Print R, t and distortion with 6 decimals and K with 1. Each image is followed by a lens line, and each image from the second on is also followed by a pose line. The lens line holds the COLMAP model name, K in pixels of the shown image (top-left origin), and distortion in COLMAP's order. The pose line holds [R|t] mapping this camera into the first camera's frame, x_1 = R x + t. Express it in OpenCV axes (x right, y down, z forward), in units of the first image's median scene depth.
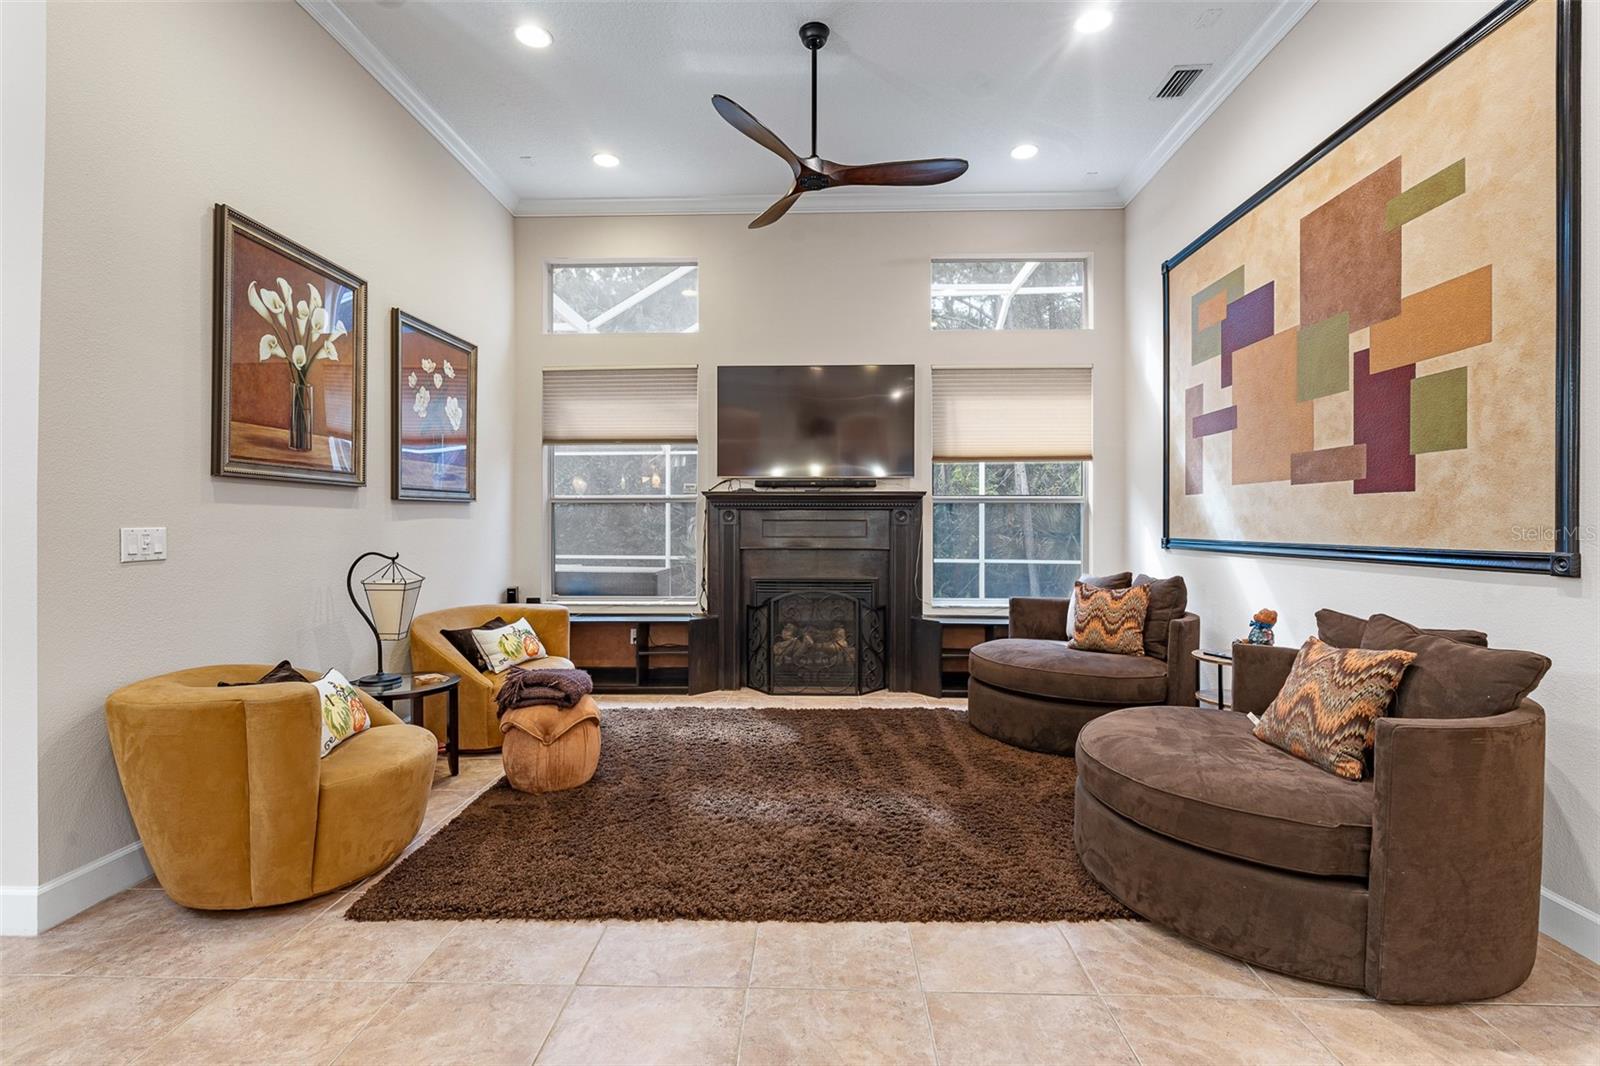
lens RADIAL K [[722.7, 0, 798.9], [0, 722.7, 517.4], [0, 0, 1]] dist [-0.002829, 0.001030]
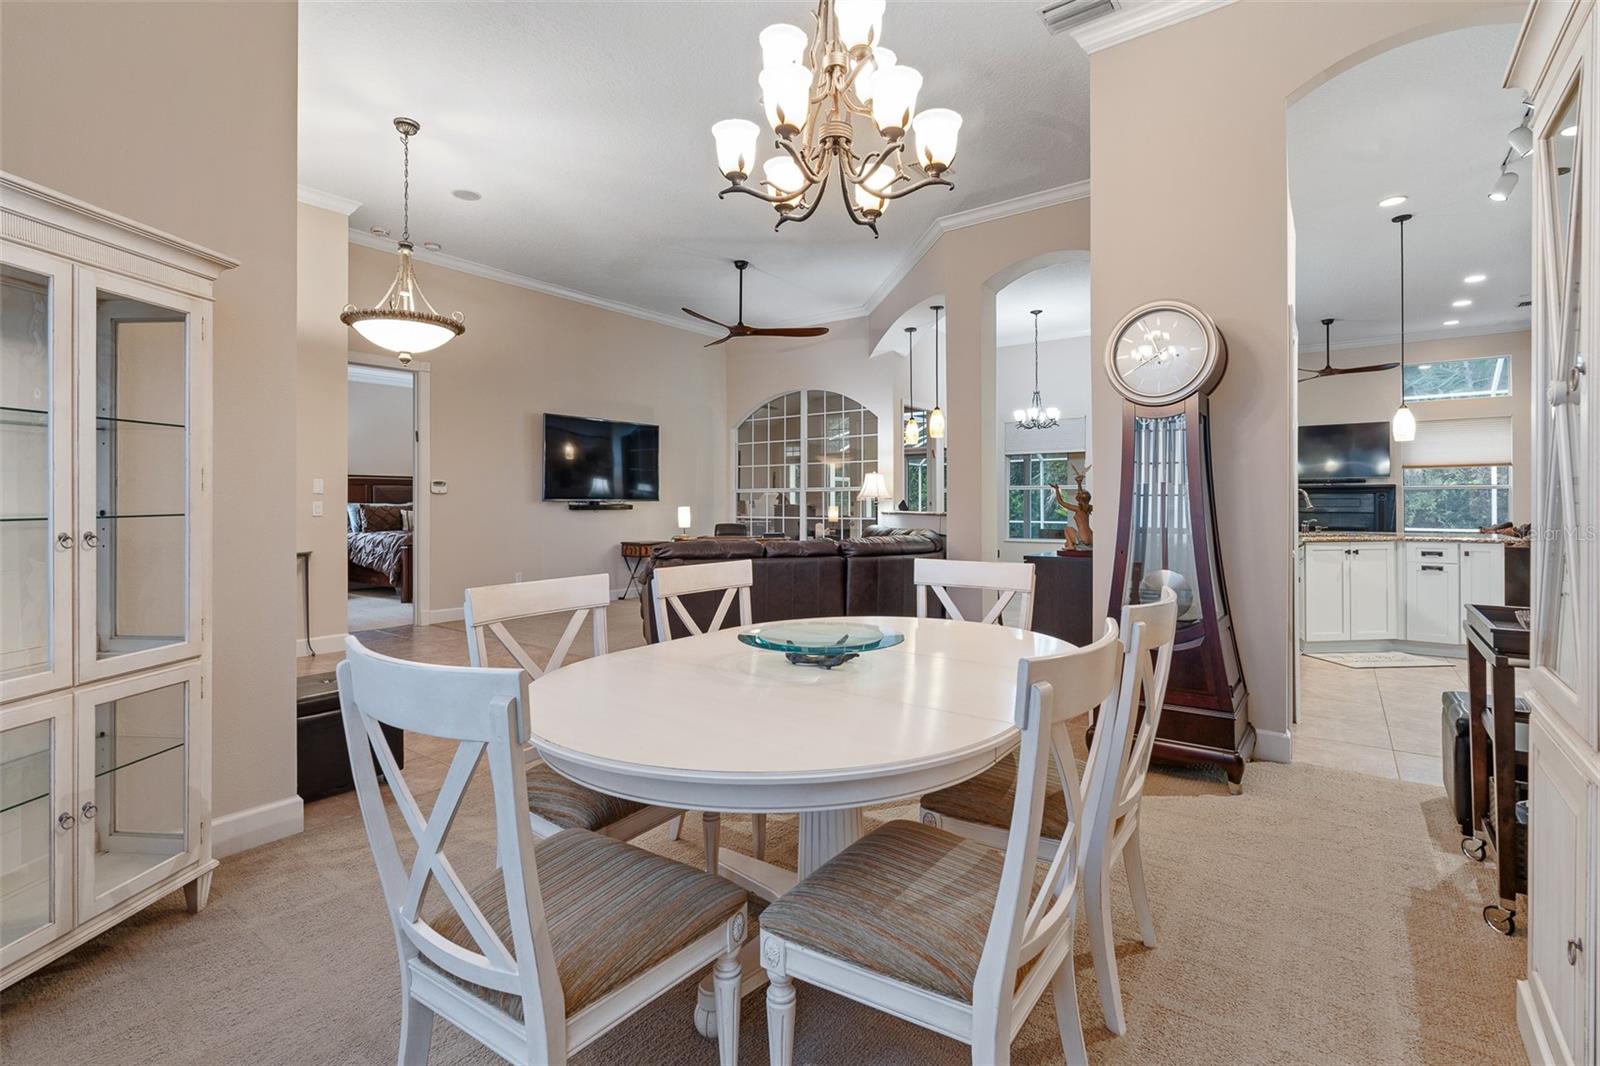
lens RADIAL K [[738.5, 0, 799.0], [0, 738.5, 496.8], [0, 0, 1]] dist [-0.000363, 0.000310]
pose [[0.826307, -0.005818, -0.563190, -0.066185], [0.004313, 0.999983, -0.004002, -0.000833], [0.563203, 0.000878, 0.826318, -2.584880]]
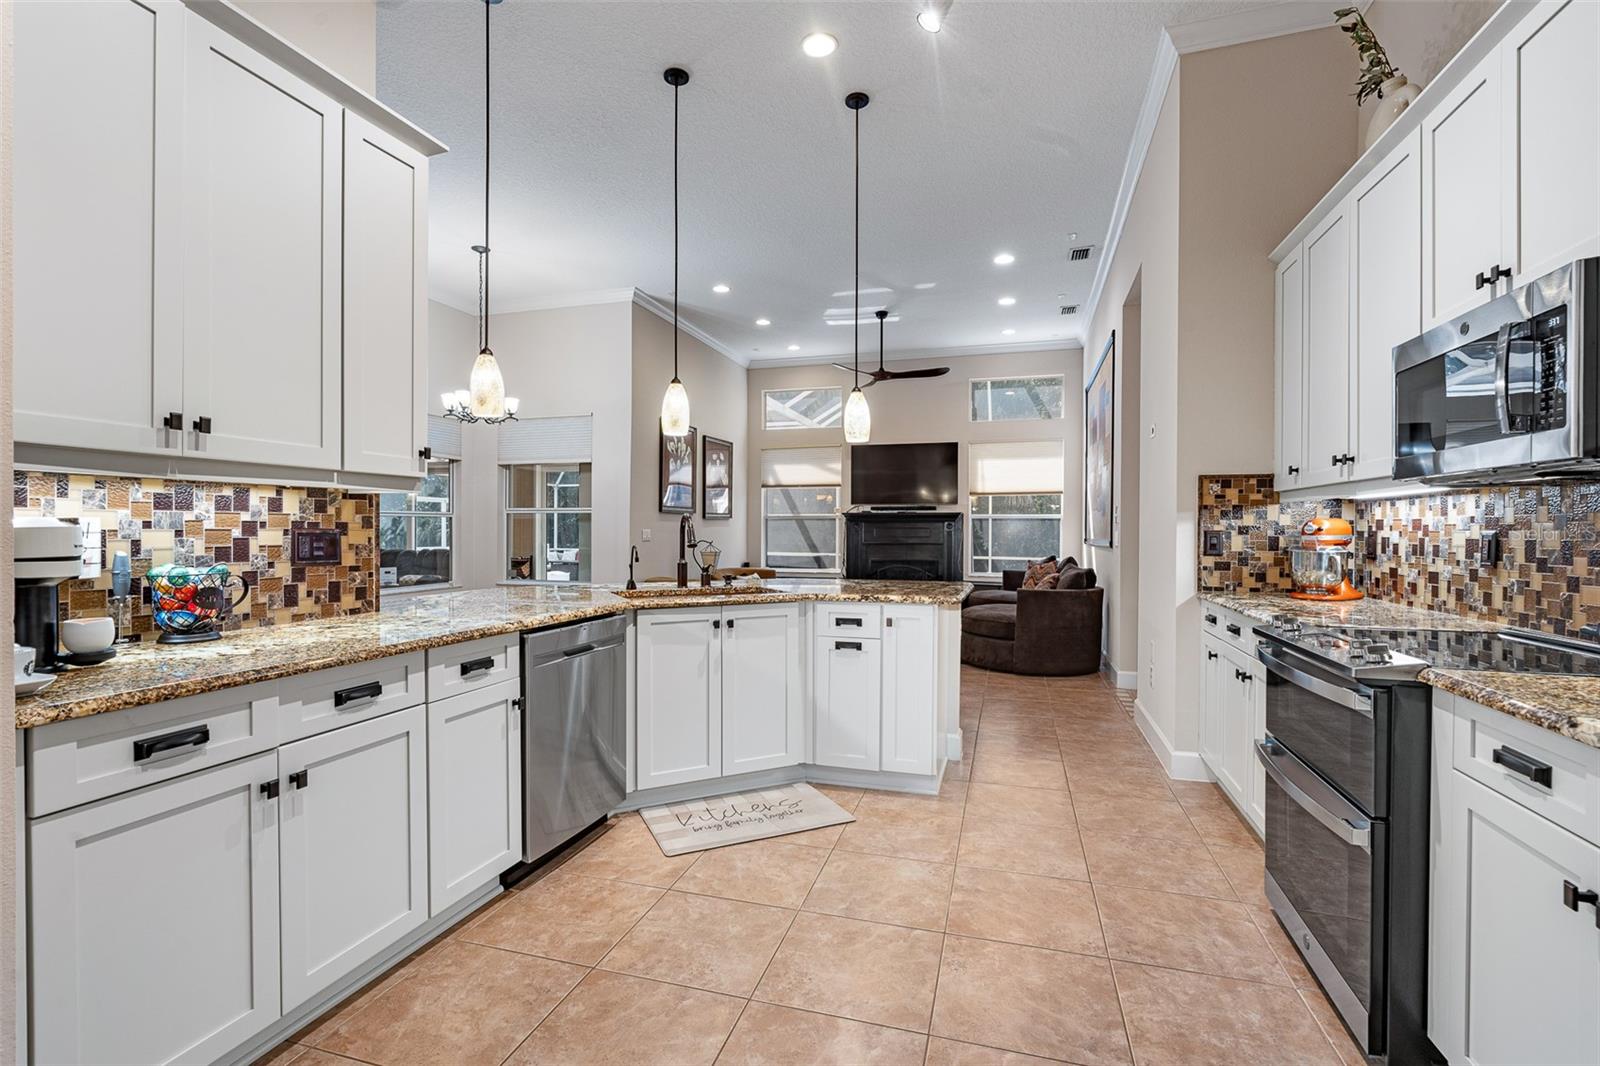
lens RADIAL K [[716.9, 0, 802.5], [0, 716.9, 537.2], [0, 0, 1]] dist [-0.000850, 0.001130]
pose [[0.968456, 0.006743, -0.249092, 0.367729], [-0.002562, 0.999850, 0.017105, -0.005525], [0.249170, -0.015928, 0.968329, -1.337081]]
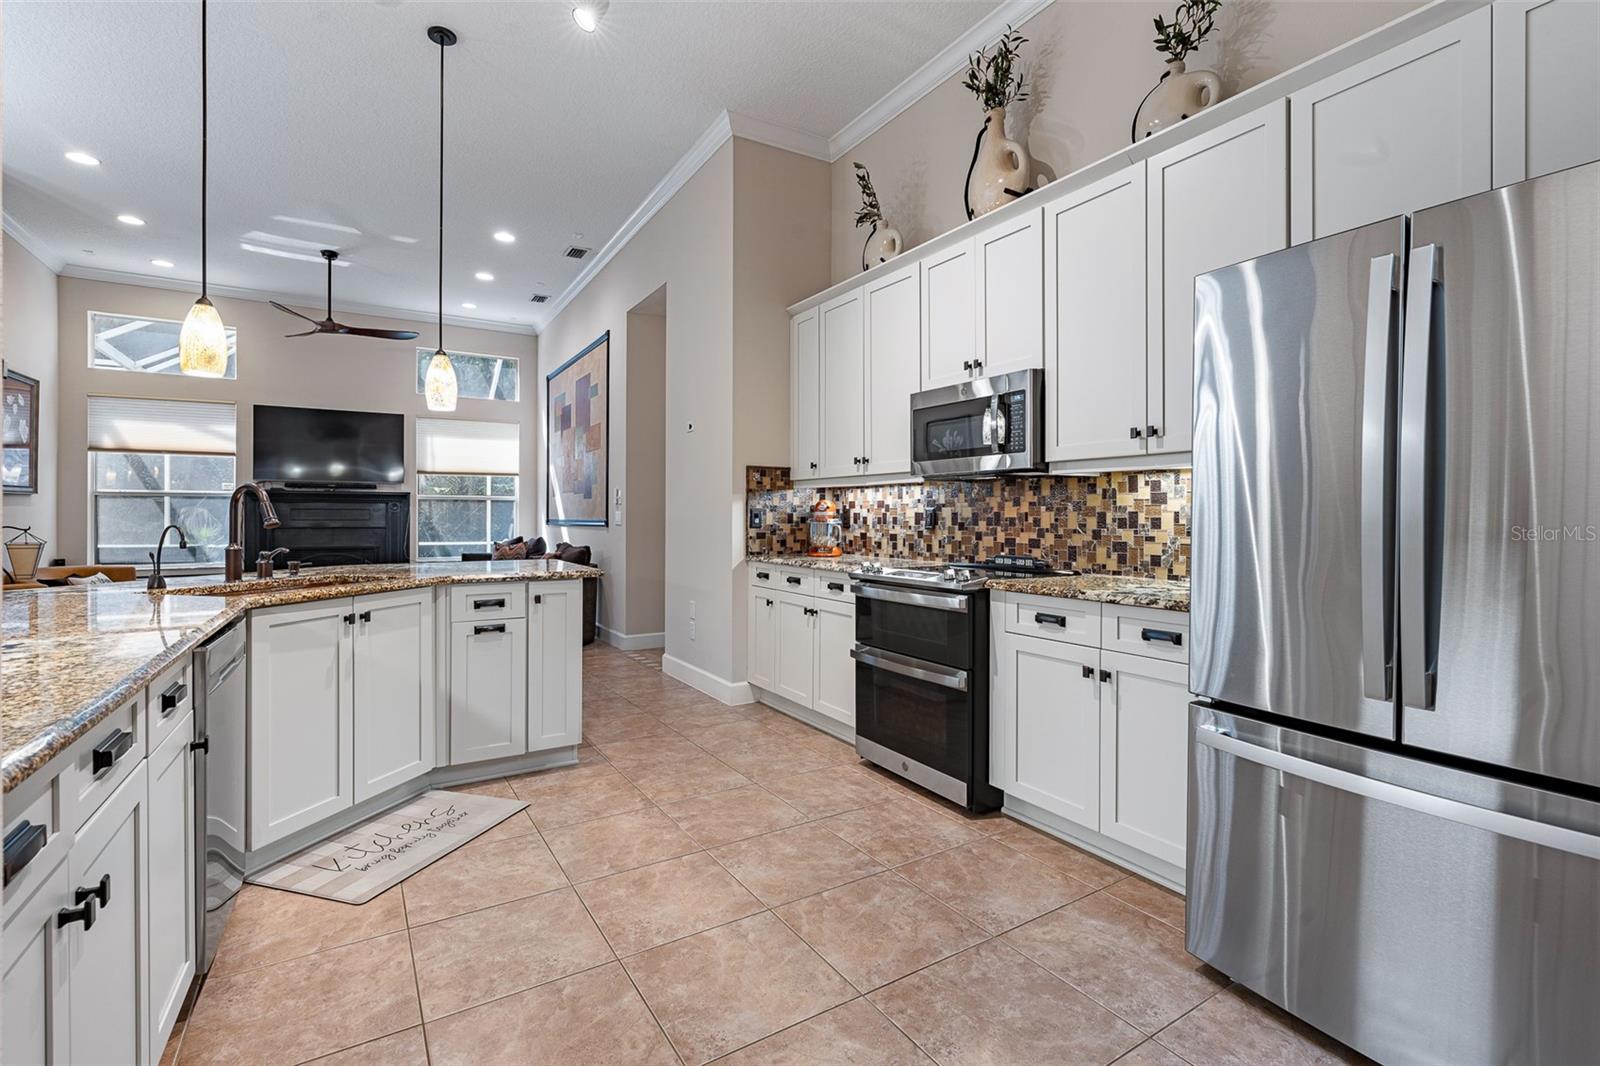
lens RADIAL K [[722.7, 0, 798.9], [0, 722.7, 517.4], [0, 0, 1]] dist [-0.002829, 0.001030]
pose [[0.830883, 0.000985, 0.556447, -0.009931], [-0.005667, 0.999962, 0.006693, 0.008156], [-0.556419, -0.008715, 0.830856, -1.365768]]
